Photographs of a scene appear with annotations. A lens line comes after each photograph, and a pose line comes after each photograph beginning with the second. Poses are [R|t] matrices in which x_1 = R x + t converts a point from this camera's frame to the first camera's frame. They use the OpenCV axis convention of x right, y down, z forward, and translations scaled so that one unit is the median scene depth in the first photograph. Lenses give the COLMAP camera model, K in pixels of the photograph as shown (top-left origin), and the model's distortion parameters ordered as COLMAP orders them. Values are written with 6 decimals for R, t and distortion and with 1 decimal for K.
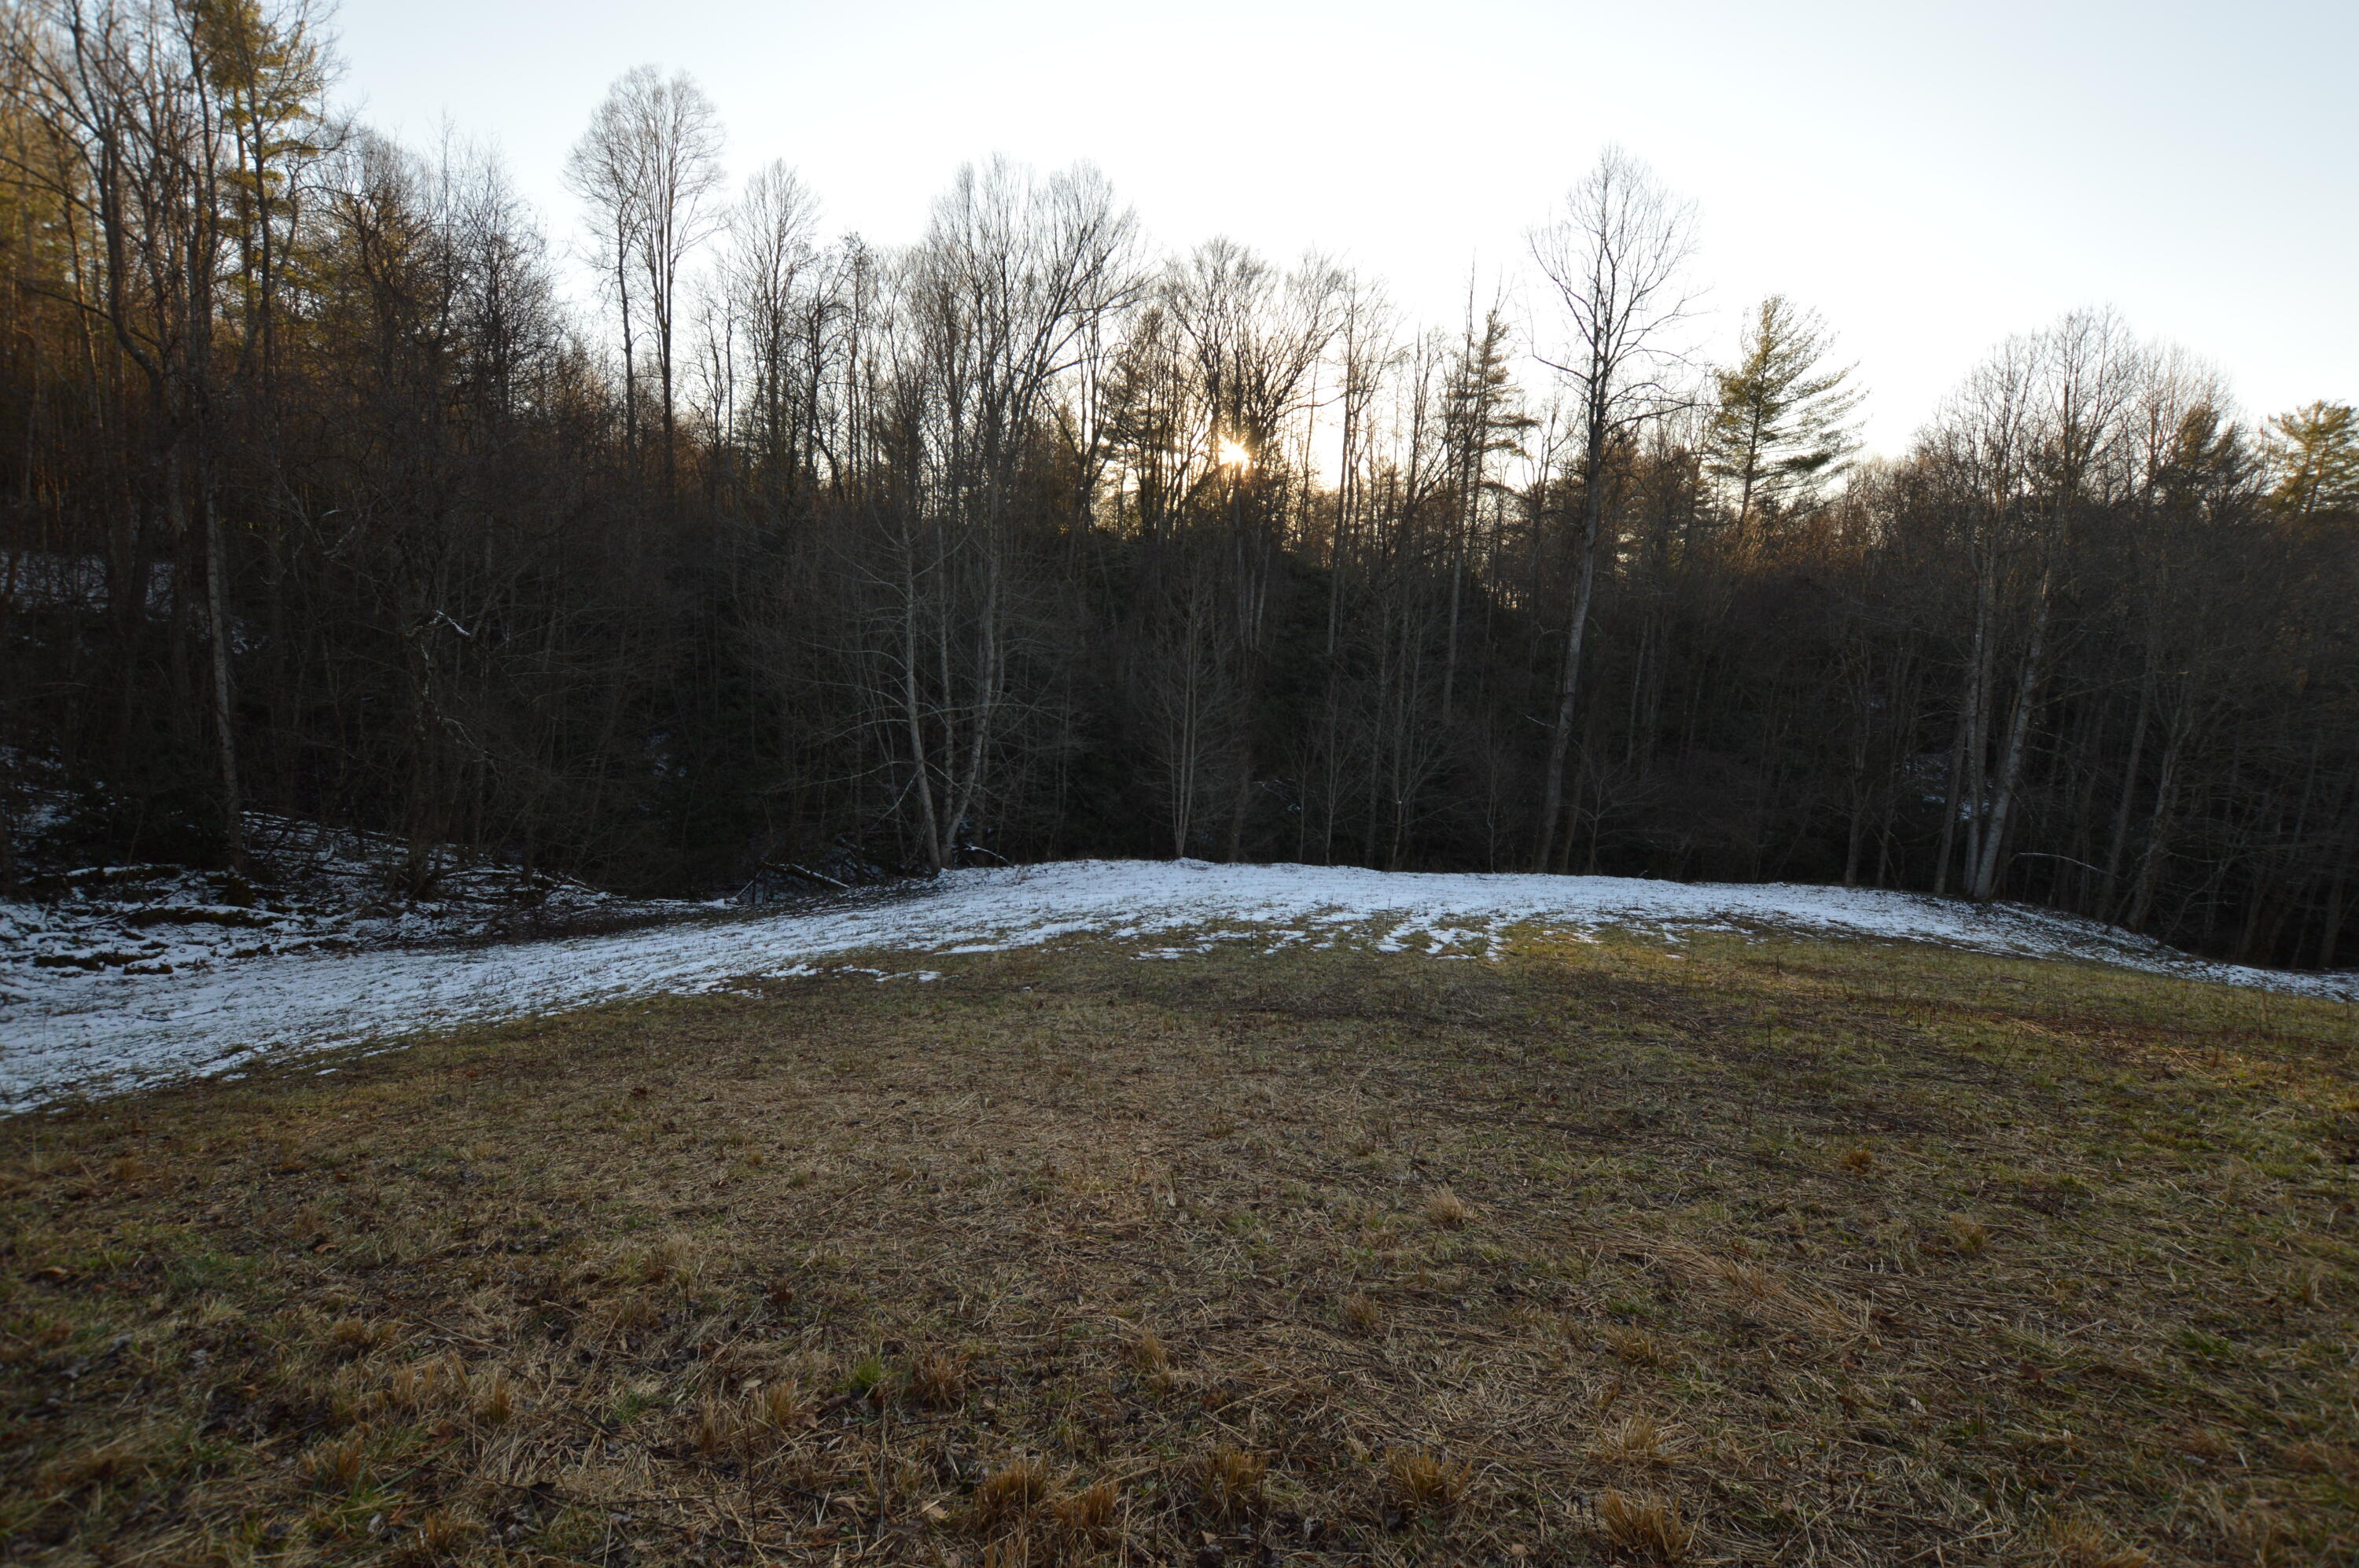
lens RADIAL K [[1044.3, 0, 1193.4], [0, 1044.3, 780.5], [0, 0, 1]] dist [-0.039879, 0.007235]
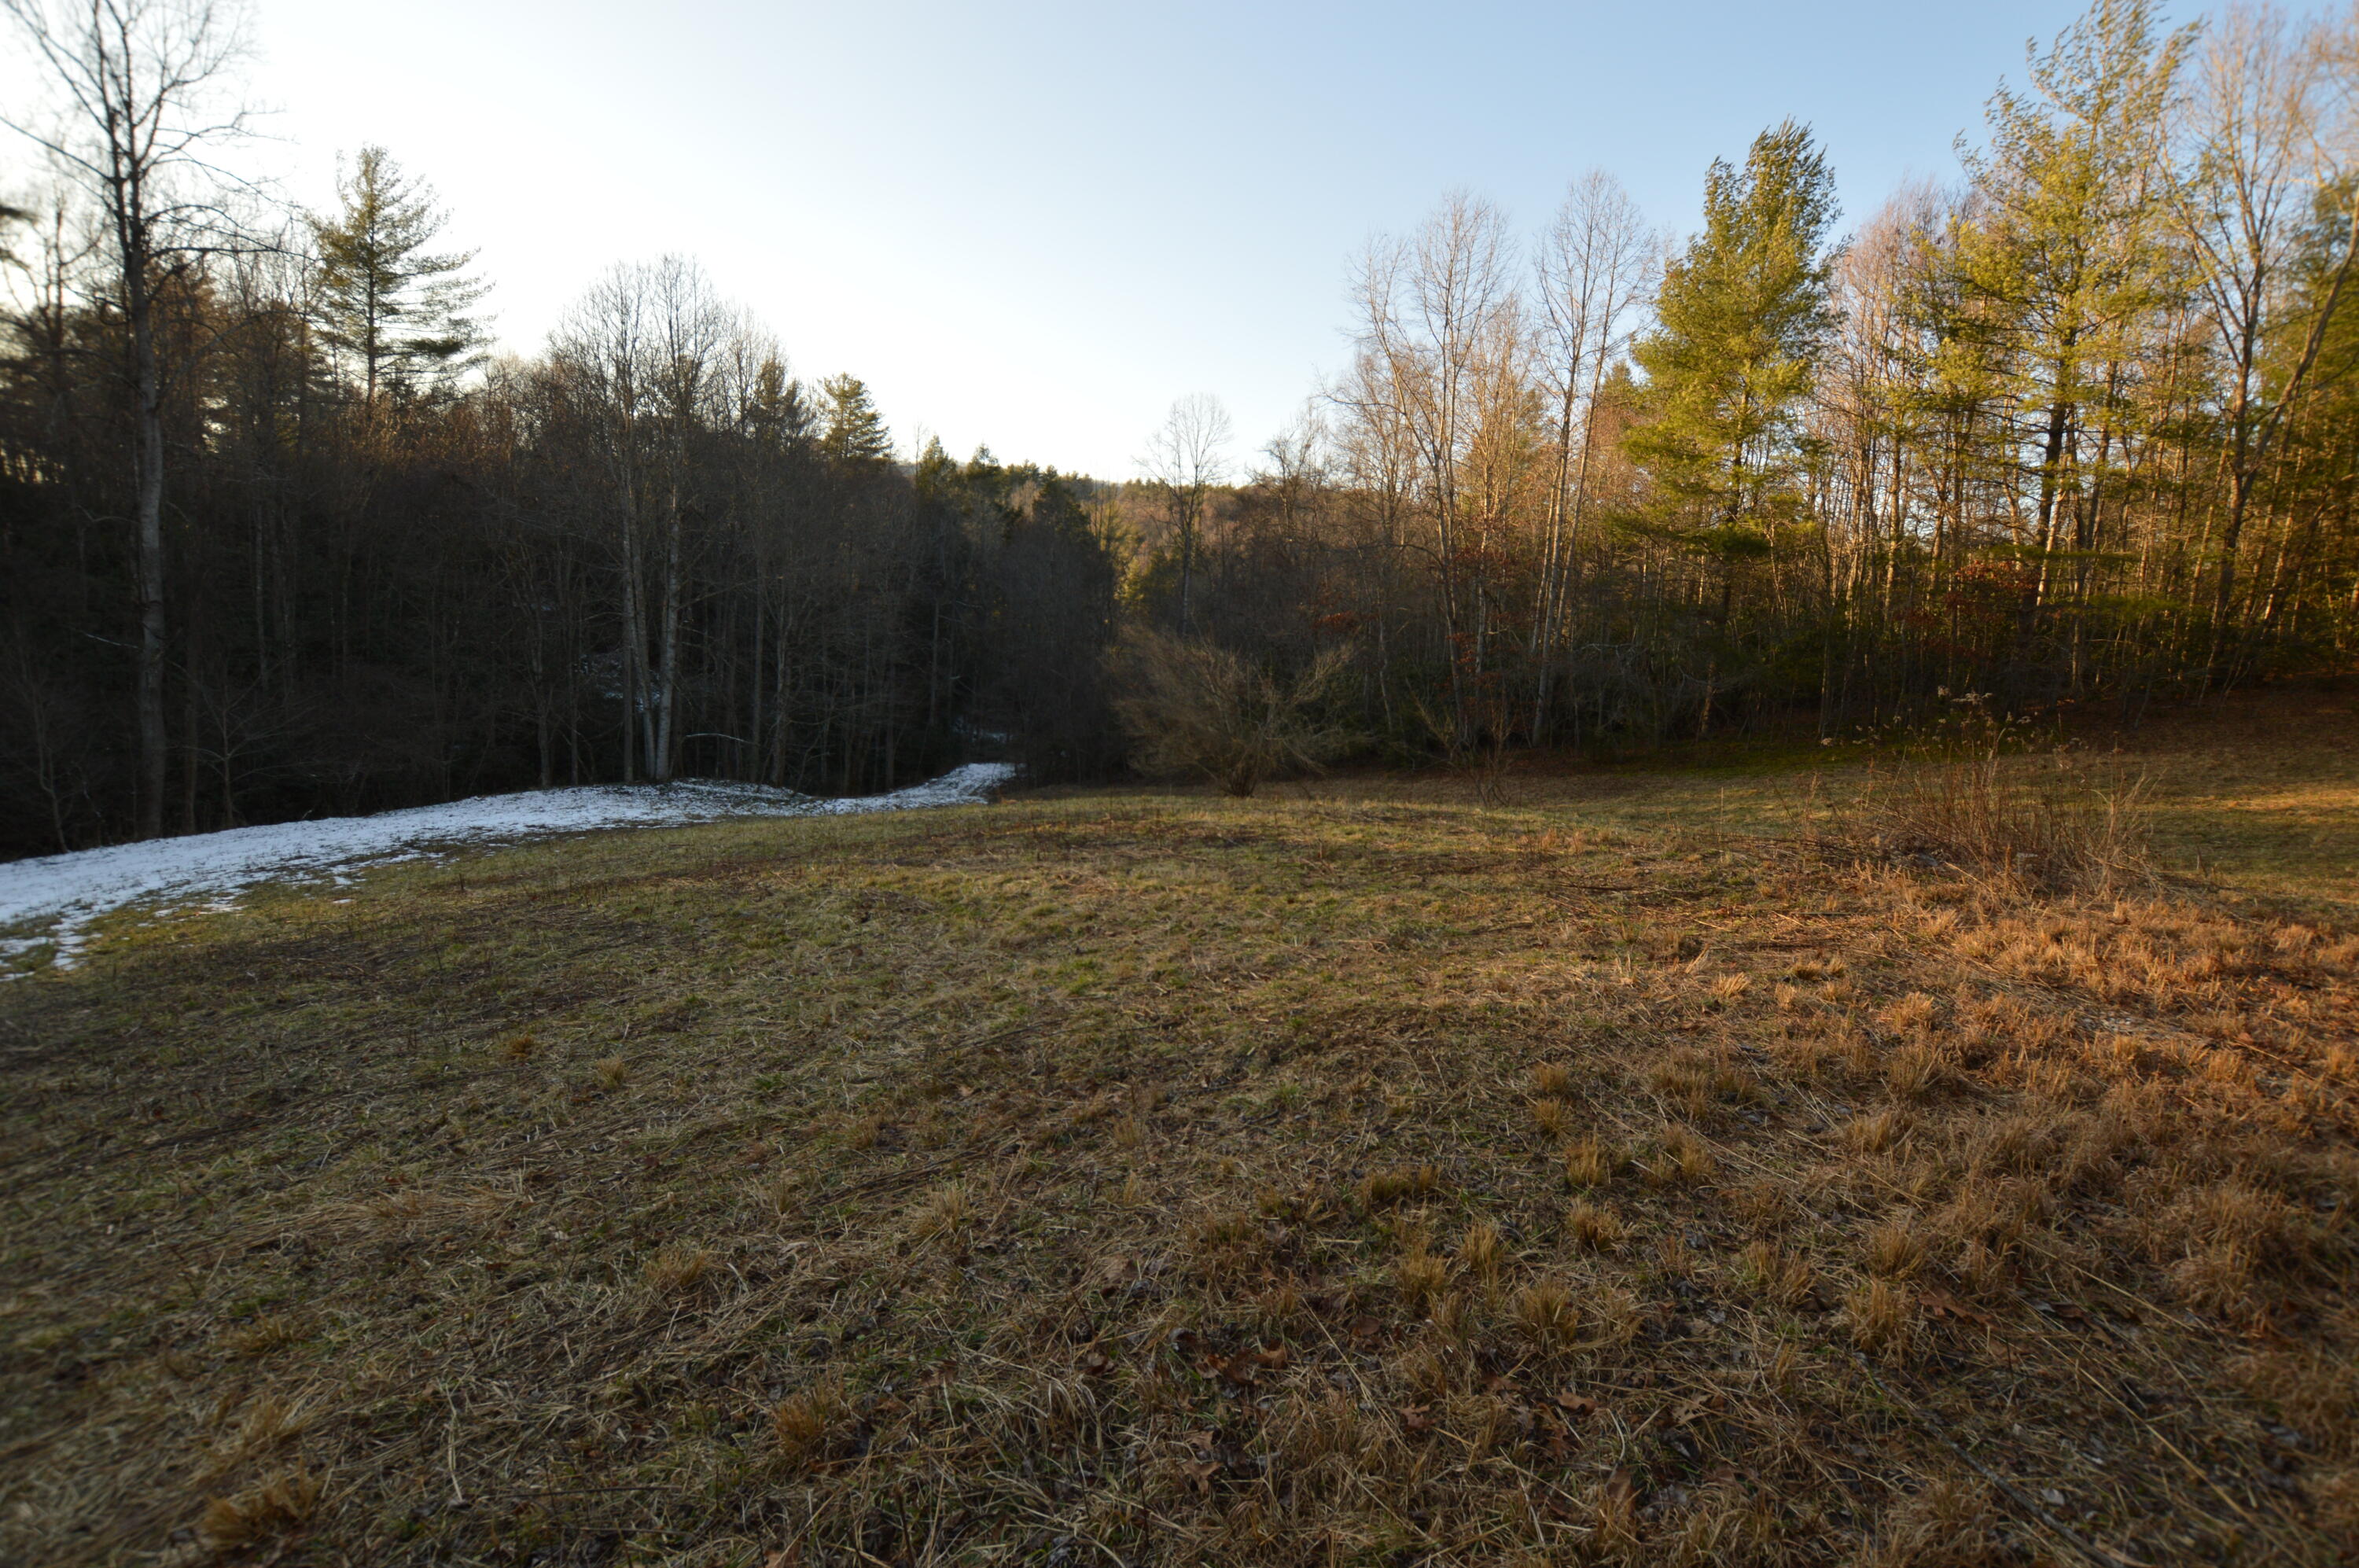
lens RADIAL K [[1044.3, 0, 1181.0], [0, 1044.3, 780.6], [0, 0, 1]] dist [-0.039879, 0.007235]
pose [[0.429385, -0.159922, 0.888849, 0.015621], [0.077074, 0.987095, 0.140365, 0.001343], [-0.899827, 0.008236, 0.436170, -0.026740]]
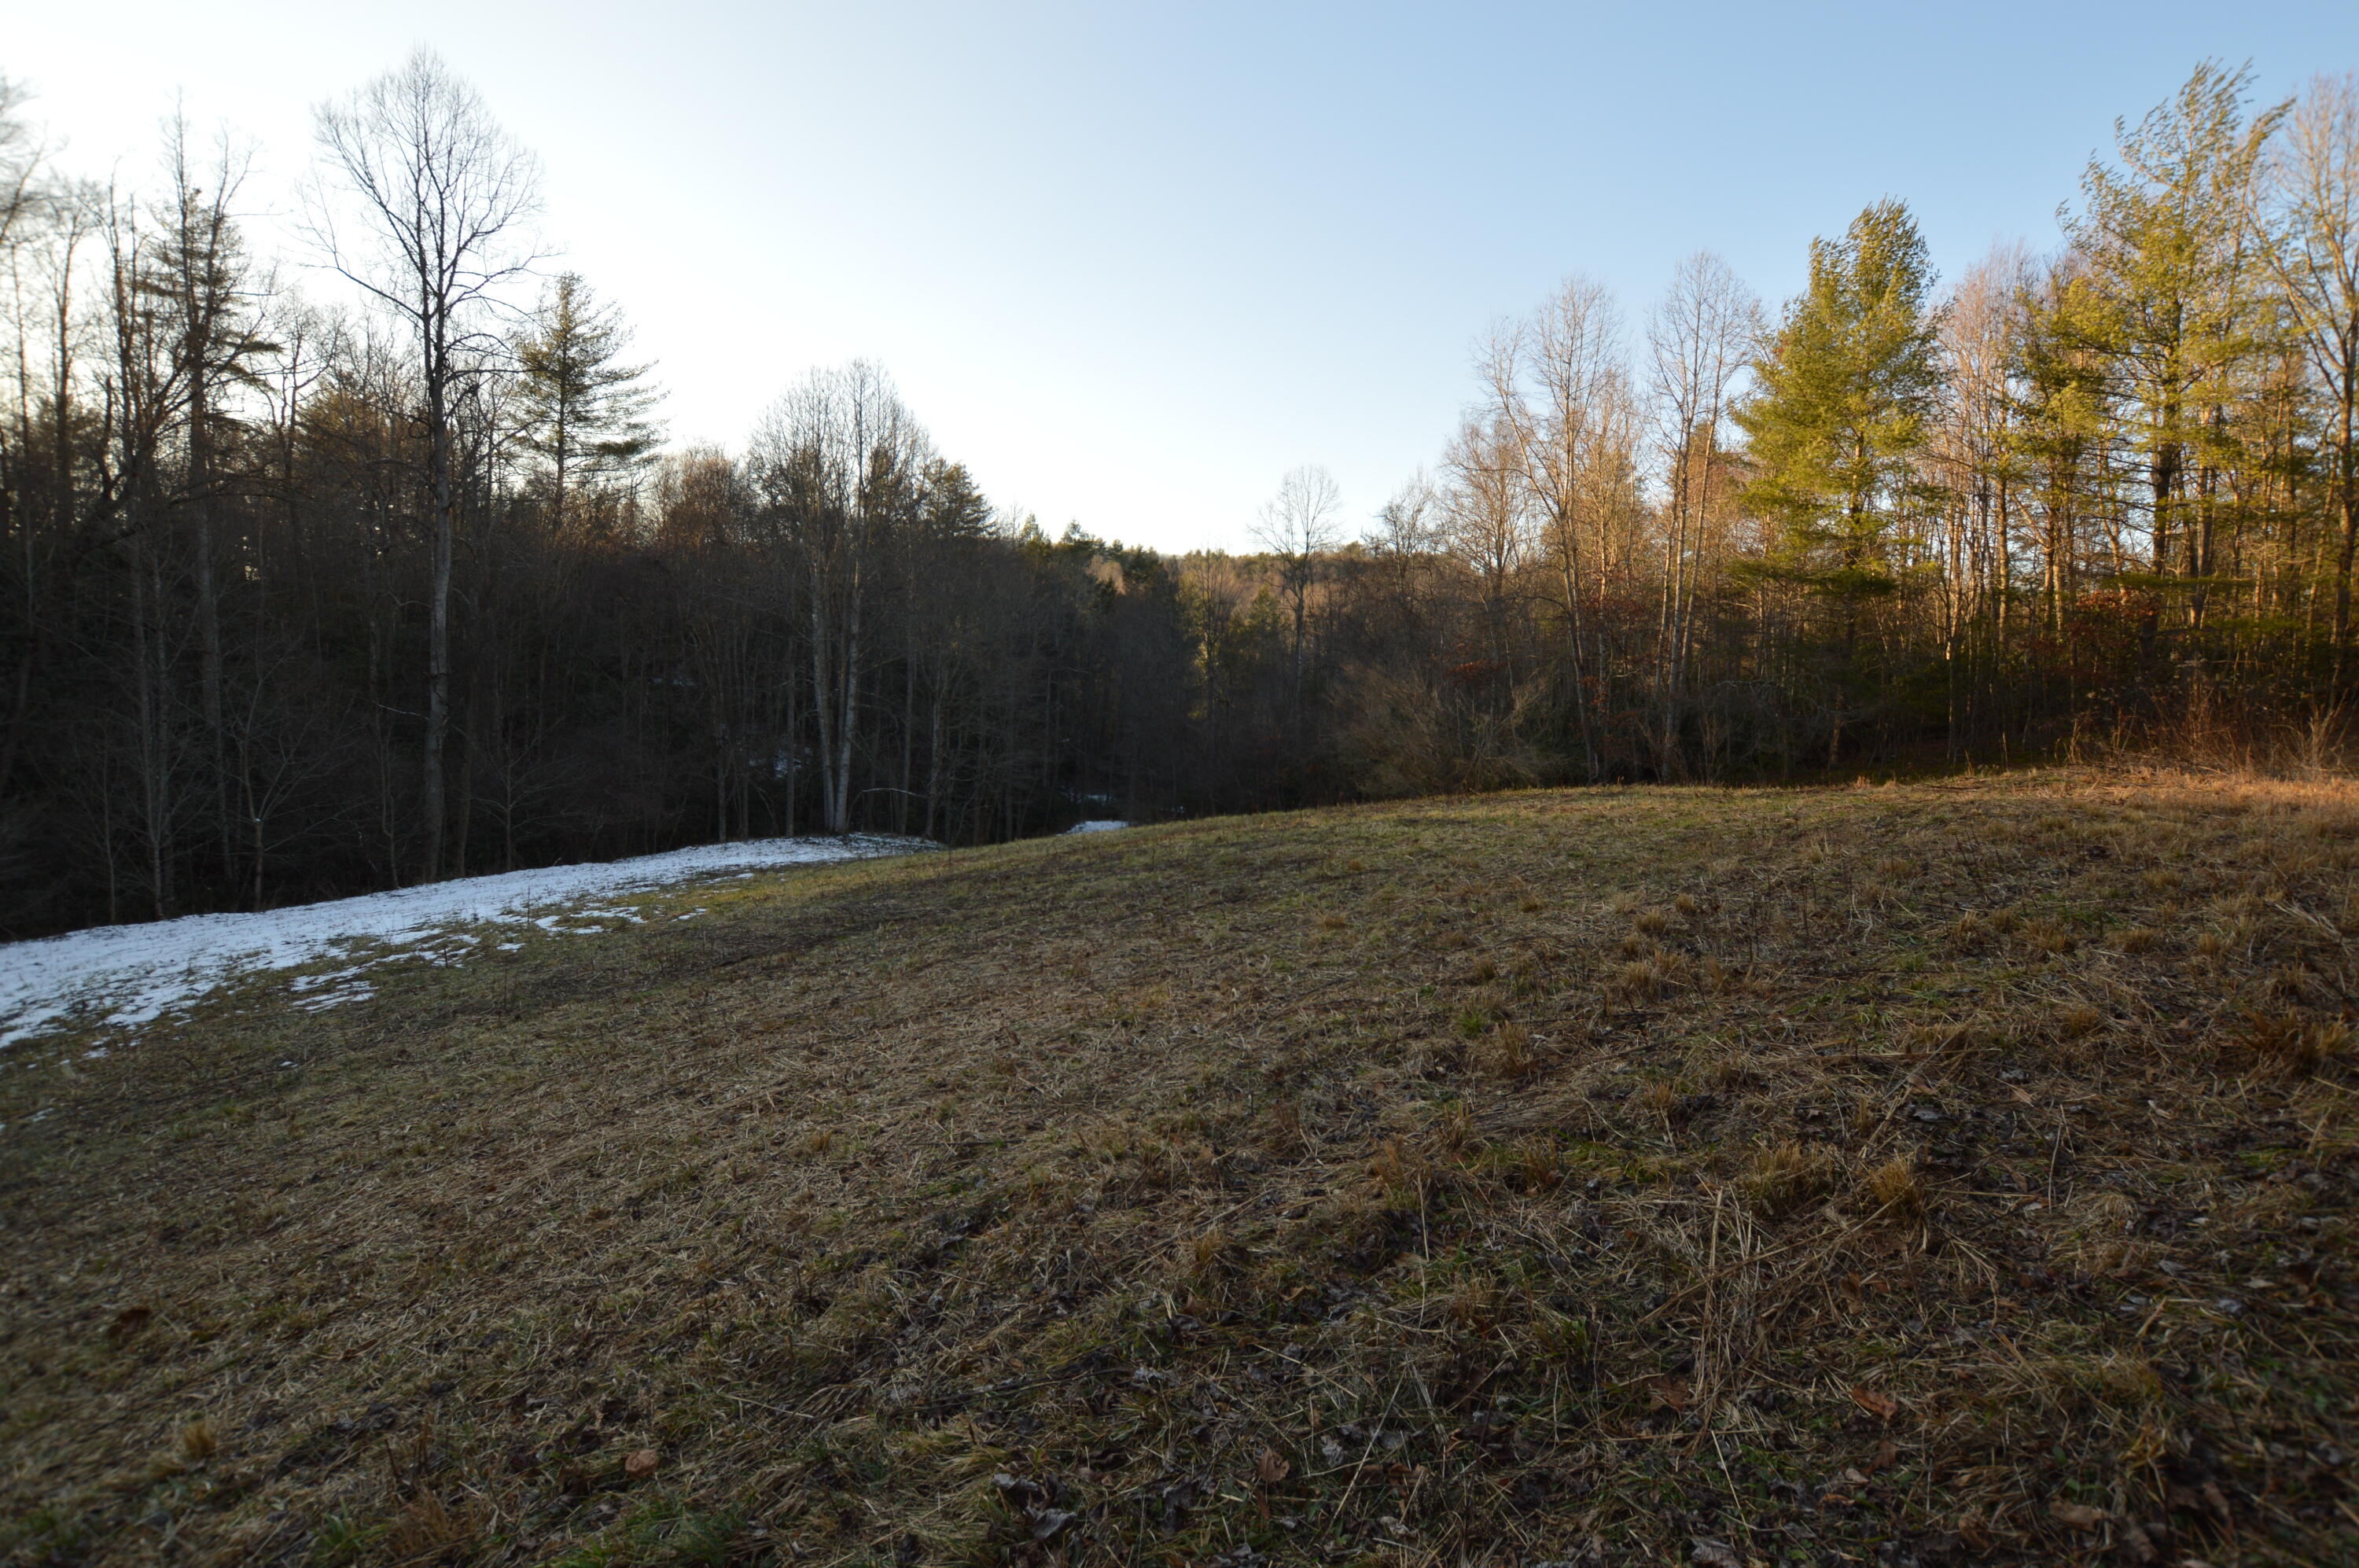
lens RADIAL K [[1044.3, 0, 1170.5], [0, 1044.3, 793.9], [0, 0, 1]] dist [-0.039879, 0.007235]
pose [[0.476661, -0.121404, 0.870664, -0.368901], [0.102830, 0.991319, 0.081932, 0.028688], [-0.873052, 0.050477, 0.485007, 0.156490]]
